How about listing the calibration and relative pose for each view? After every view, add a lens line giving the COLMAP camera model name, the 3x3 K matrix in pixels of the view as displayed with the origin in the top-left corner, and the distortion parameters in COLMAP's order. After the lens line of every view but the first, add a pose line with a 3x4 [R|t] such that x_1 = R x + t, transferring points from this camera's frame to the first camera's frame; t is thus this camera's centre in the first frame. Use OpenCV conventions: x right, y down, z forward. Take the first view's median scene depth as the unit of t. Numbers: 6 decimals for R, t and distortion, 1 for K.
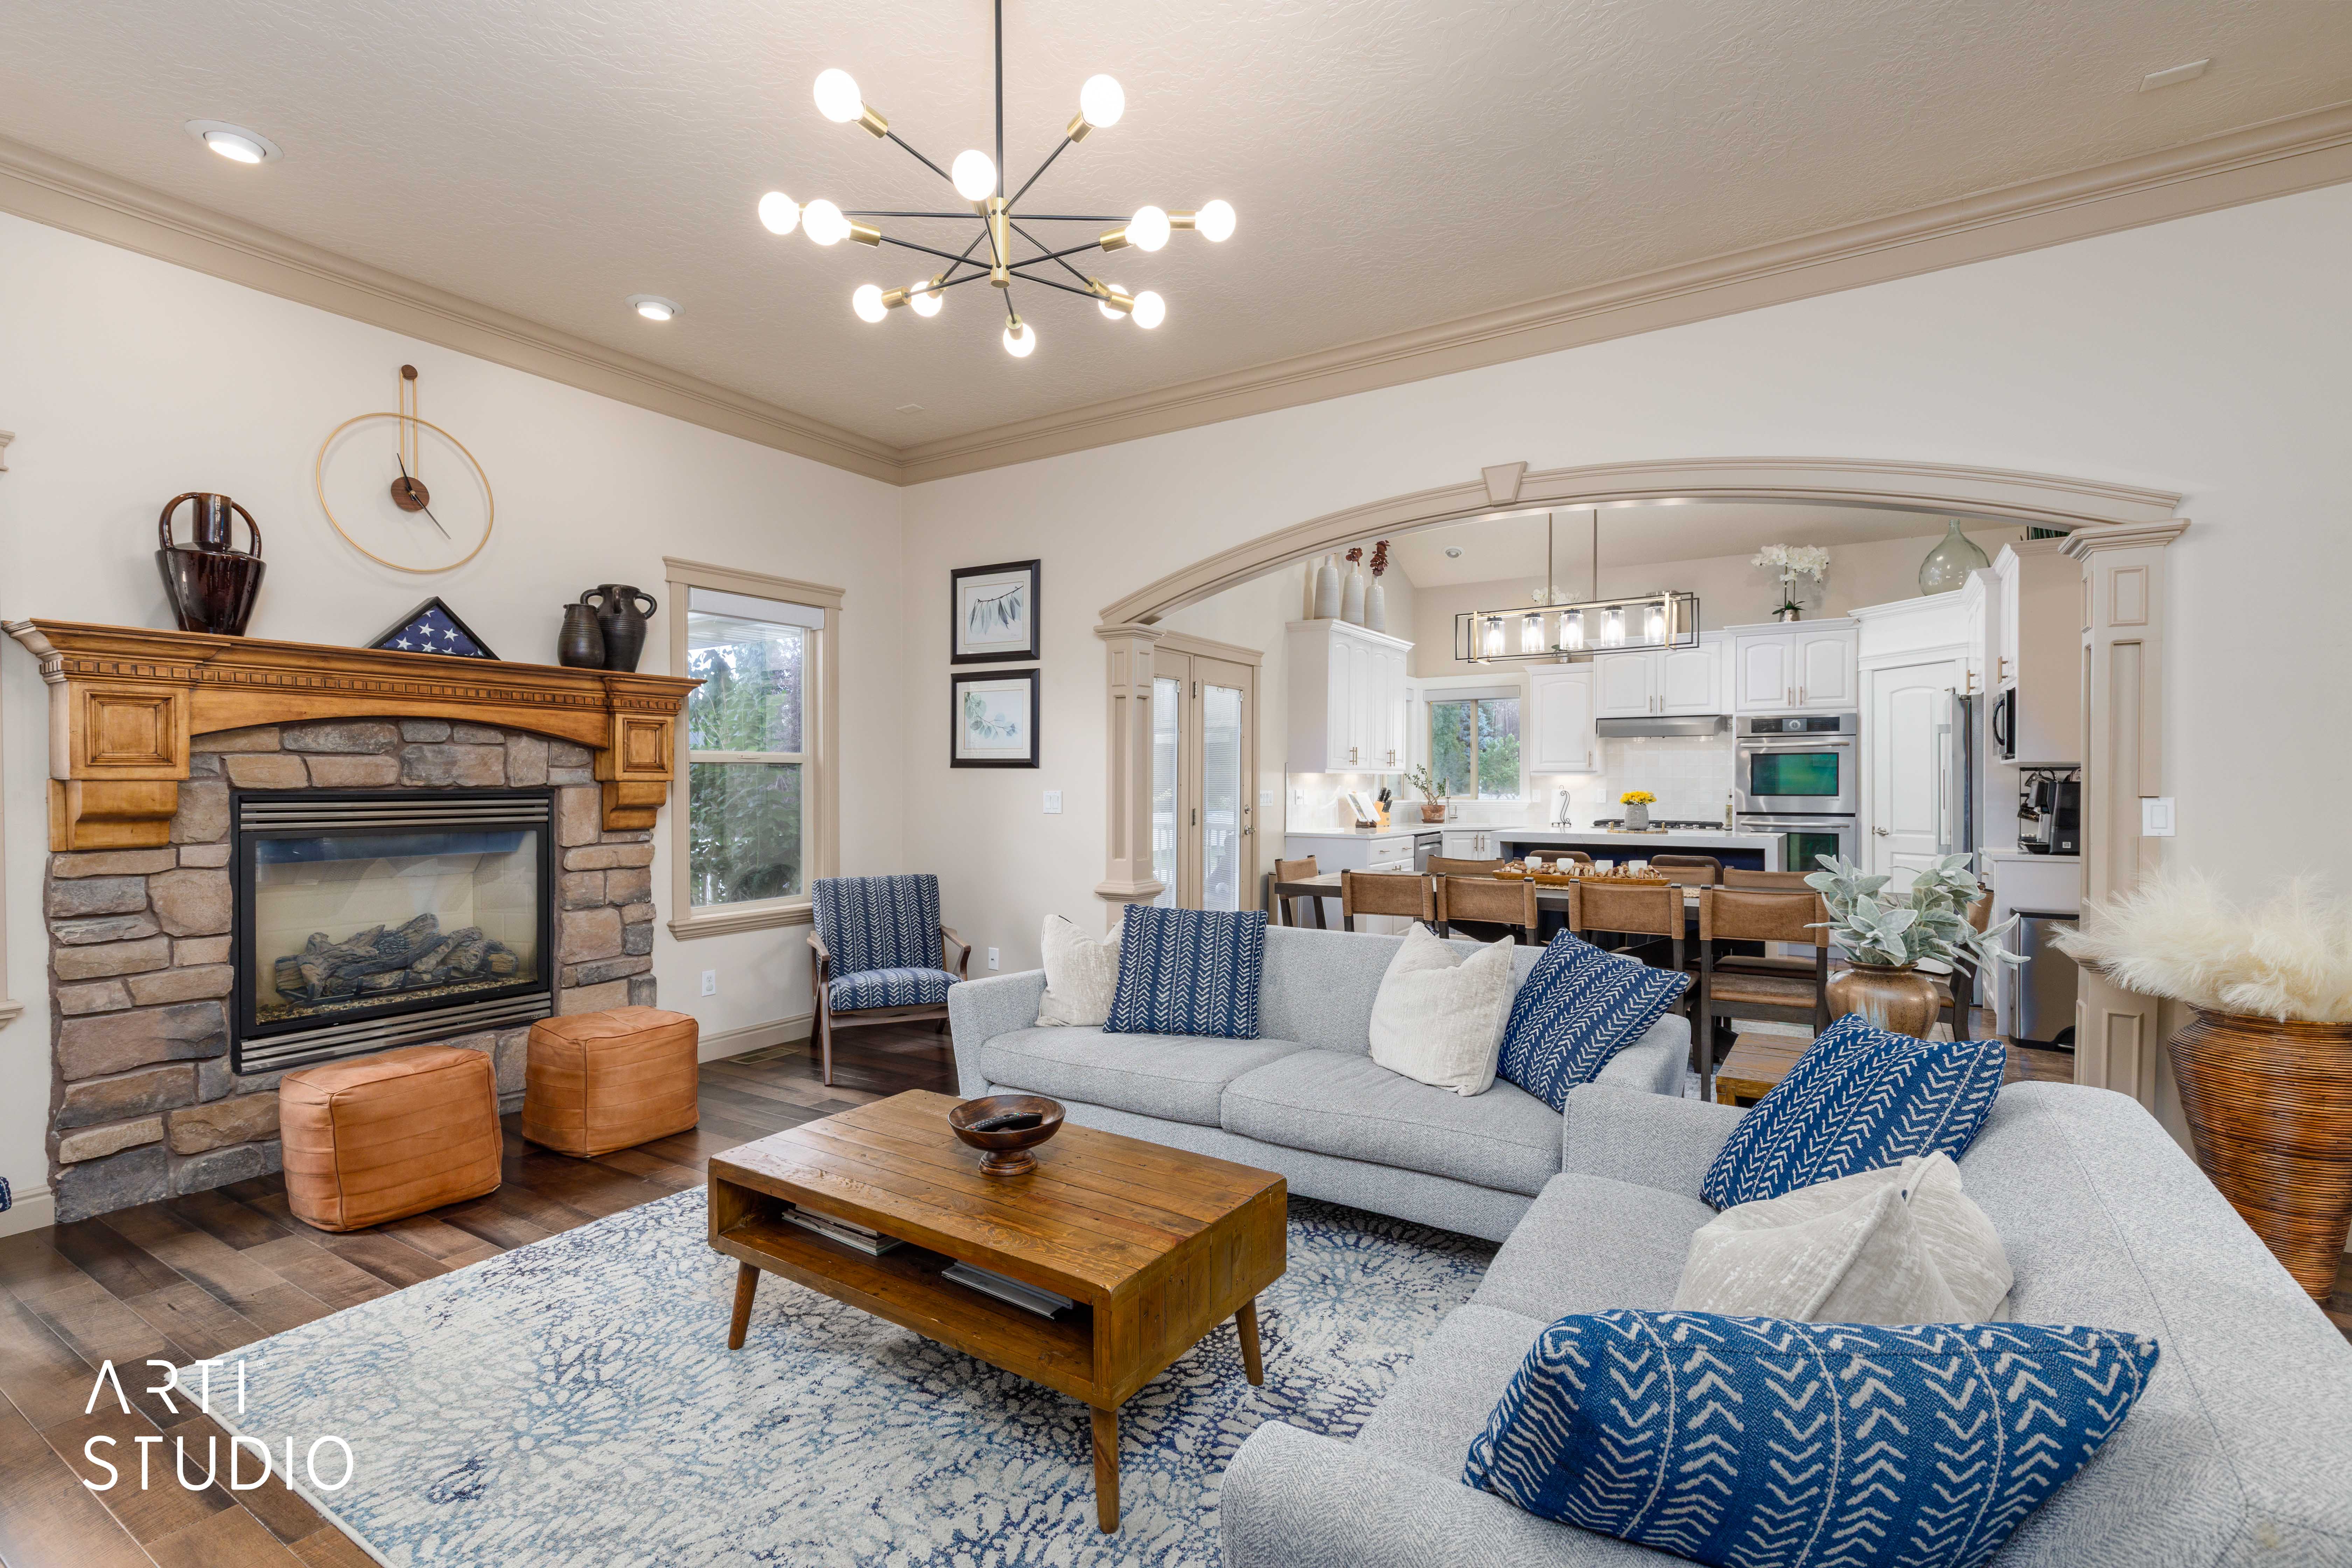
lens RADIAL K [[1072.2, 0, 1167.5], [0, 1072.2, 796.0], [0, 0, 1]] dist [0.001649, 0.000409]
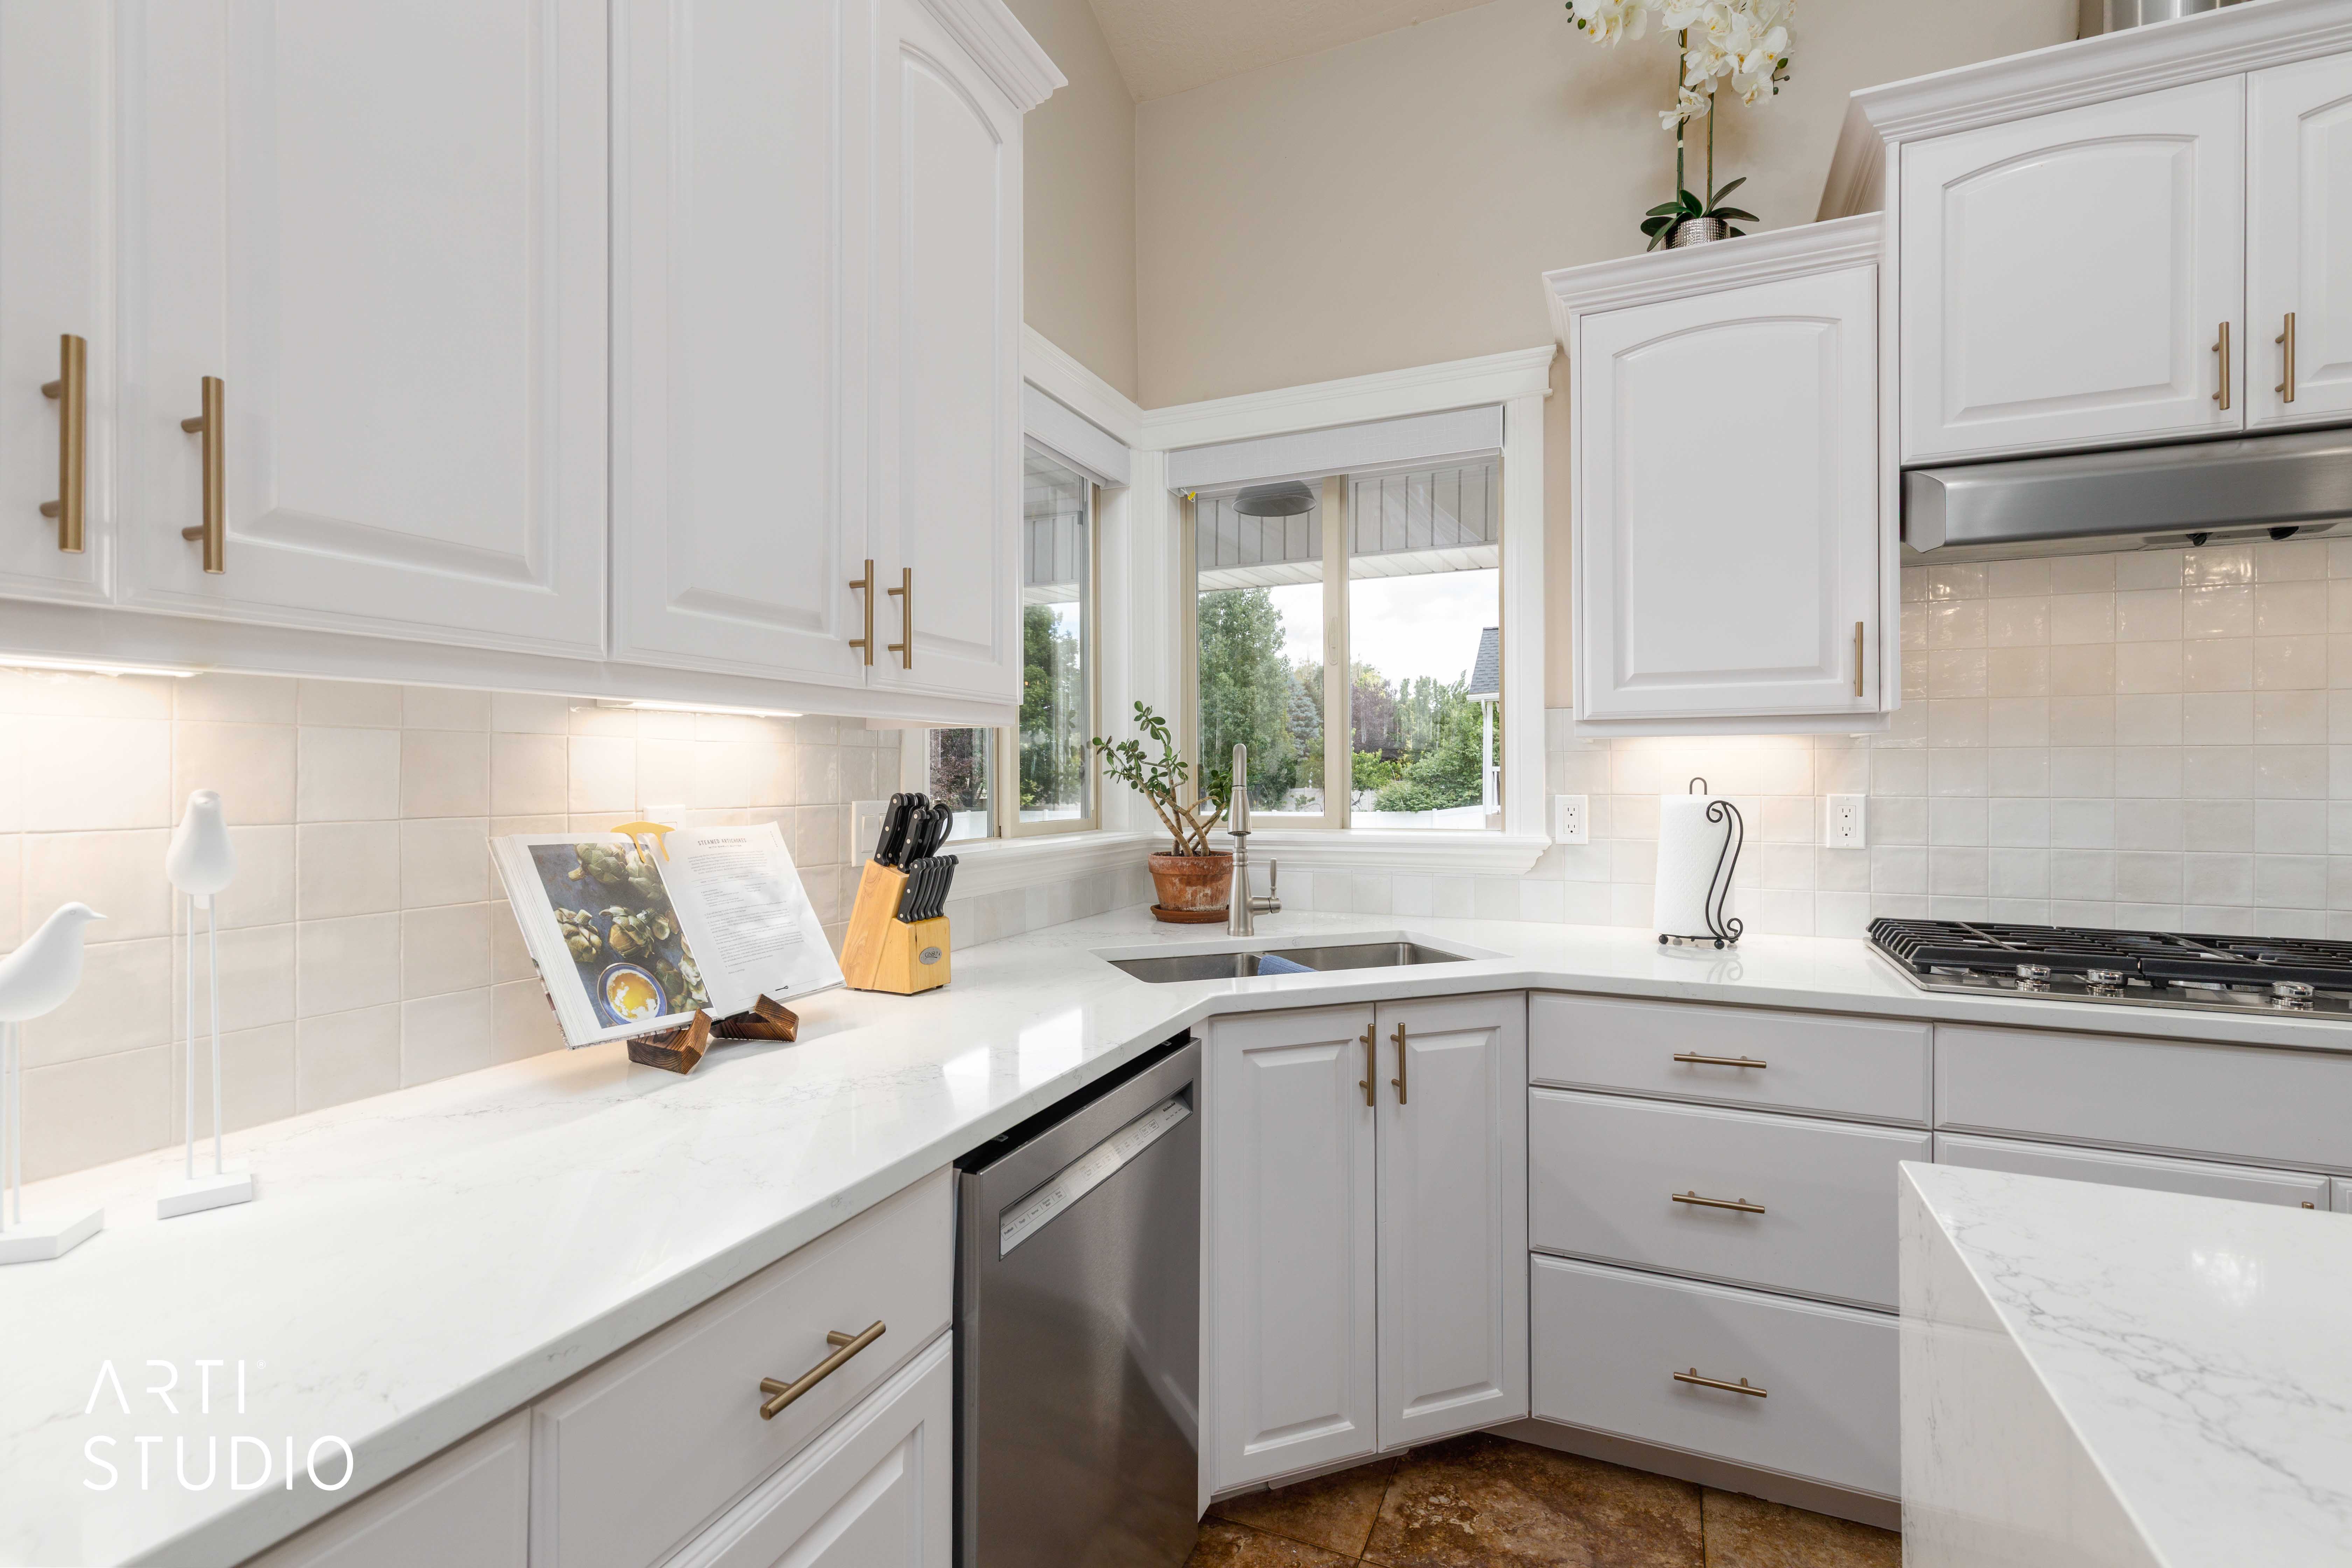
lens RADIAL K [[1089.9, 0, 1163.2], [0, 1089.9, 775.2], [0, 0, 1]] dist [0.011102, -0.001297]
pose [[0.988704, -0.003971, 0.149831, 0.249827], [0.006009, 0.999895, -0.013151, -0.009205], [-0.149763, 0.013903, 0.988624, 0.912137]]
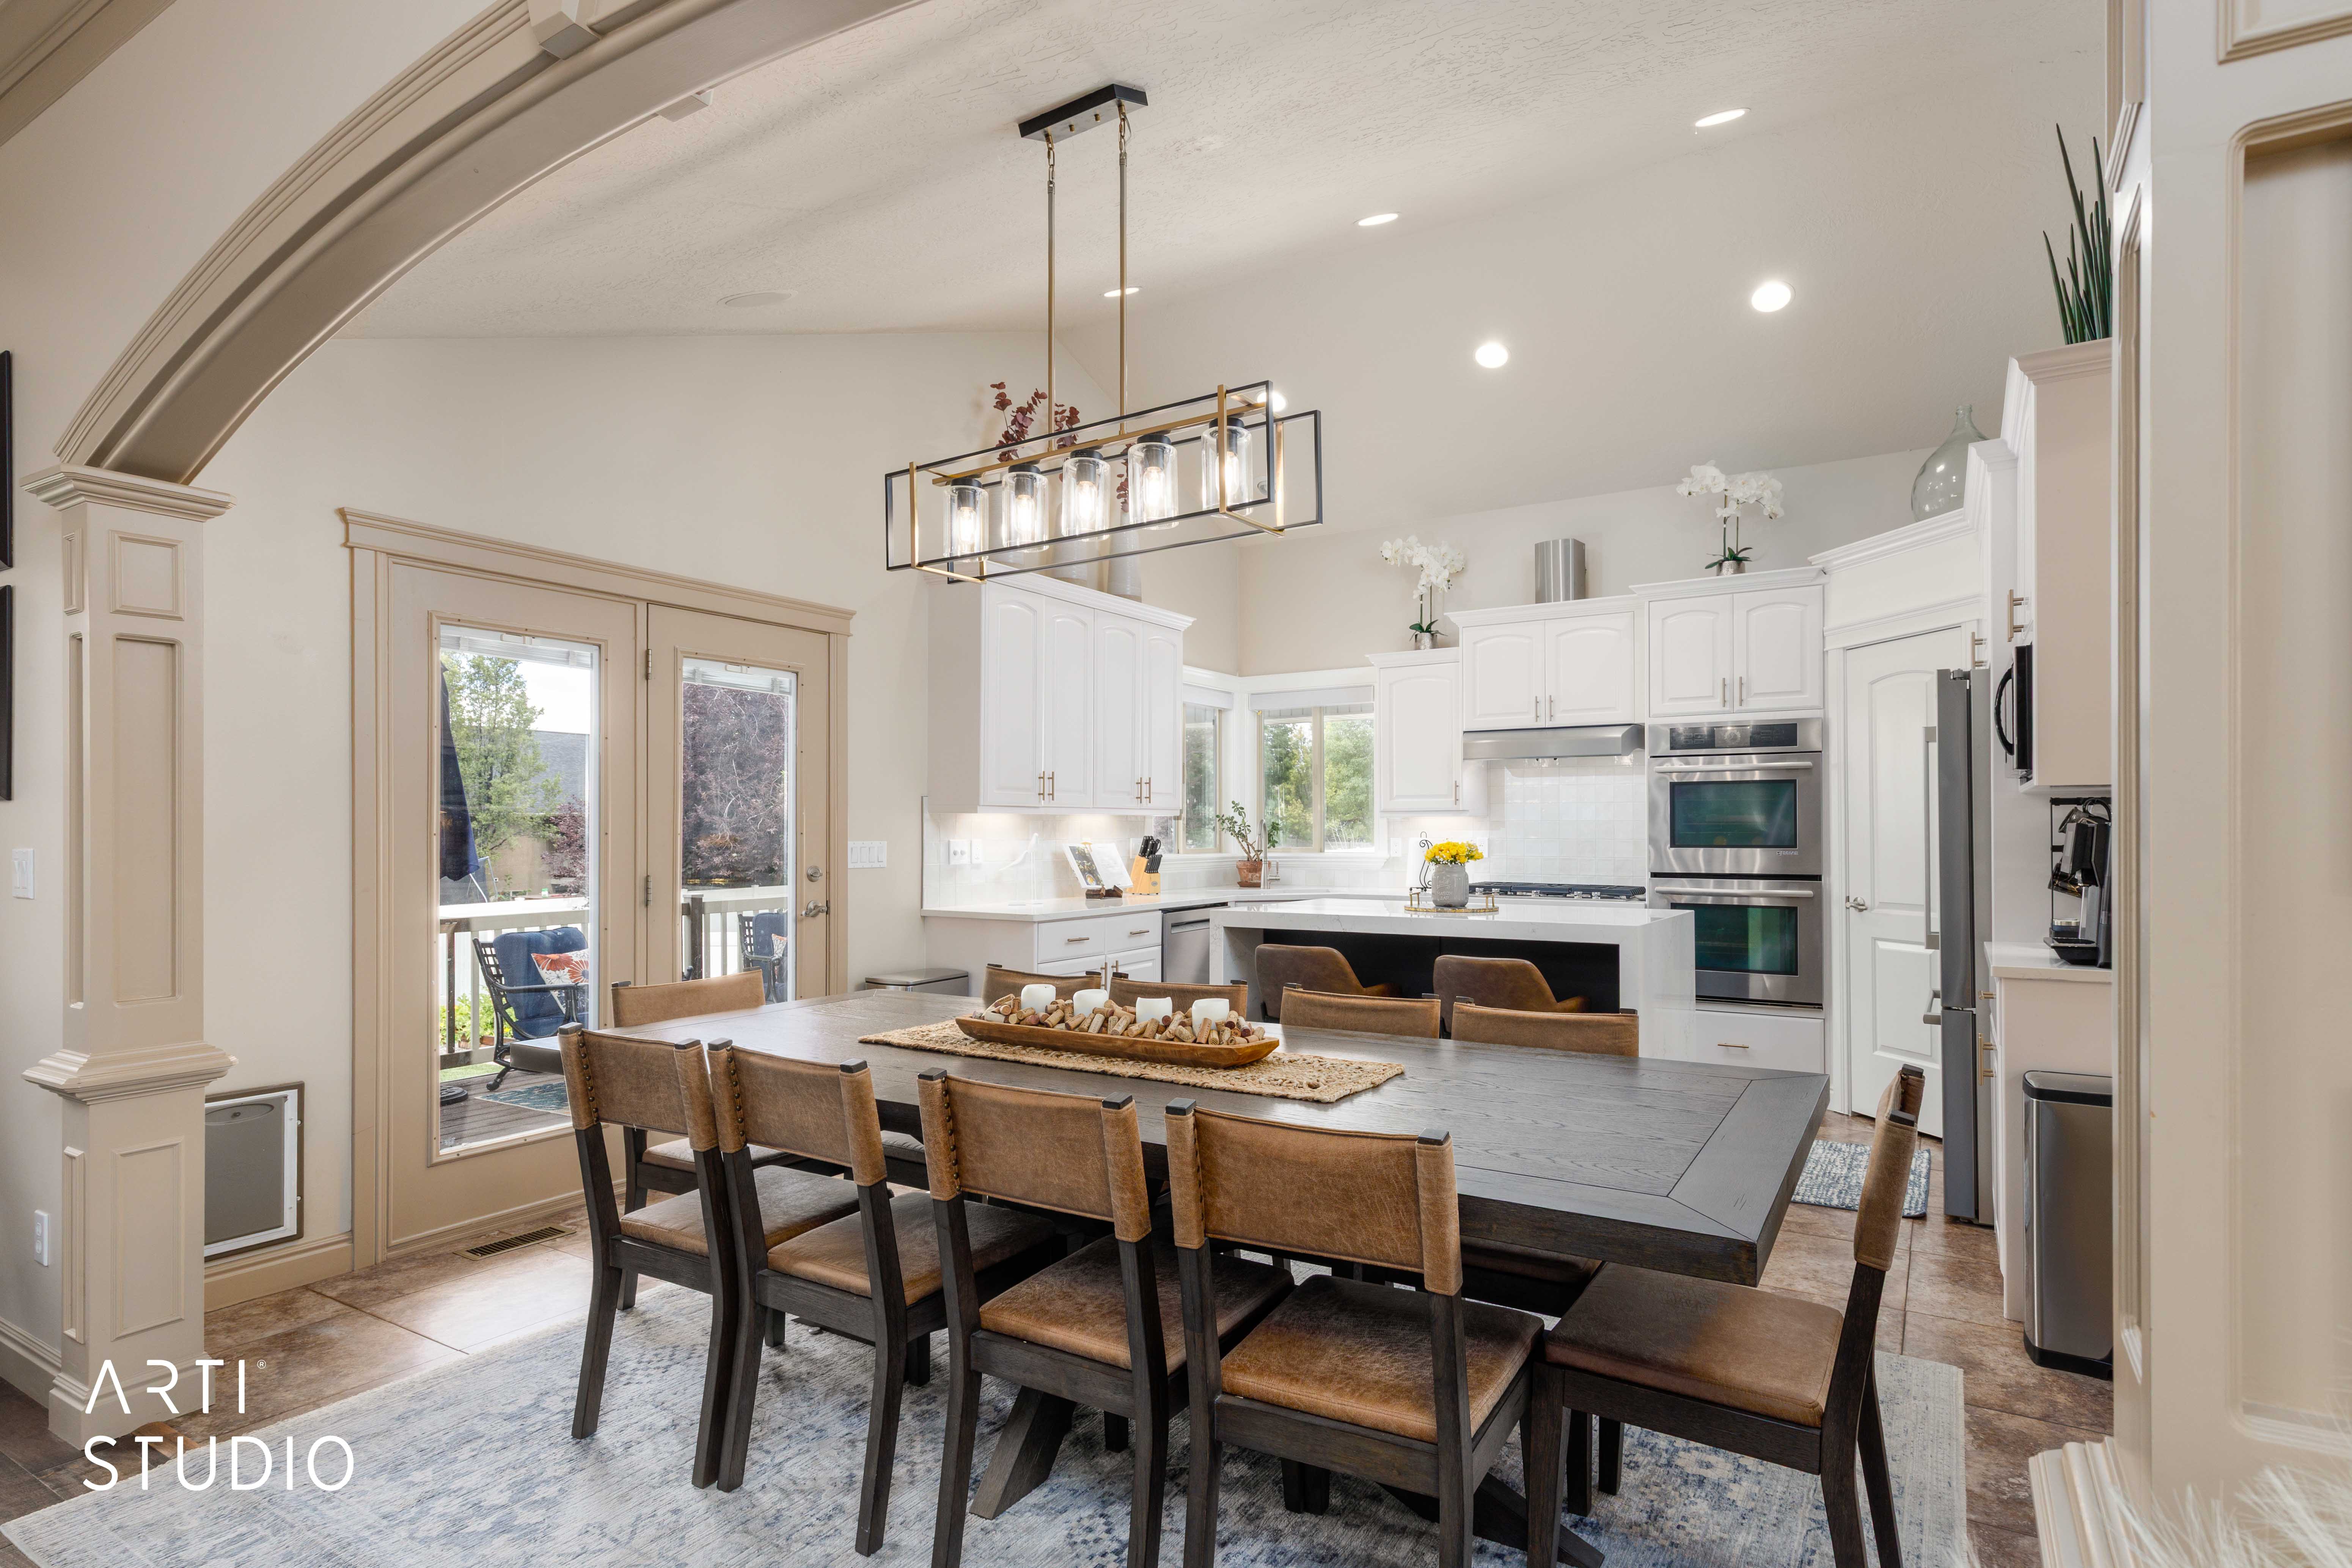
lens RADIAL K [[1178.2, 0, 1250.8], [0, 1178.2, 825.8], [0, 0, 1]] dist [0.004134, 0.000708]
pose [[0.999252, -0.002884, 0.038562, 0.271716], [0.003403, 0.999905, -0.013386, -0.004437], [-0.038520, 0.013507, 0.999167, 0.310475]]
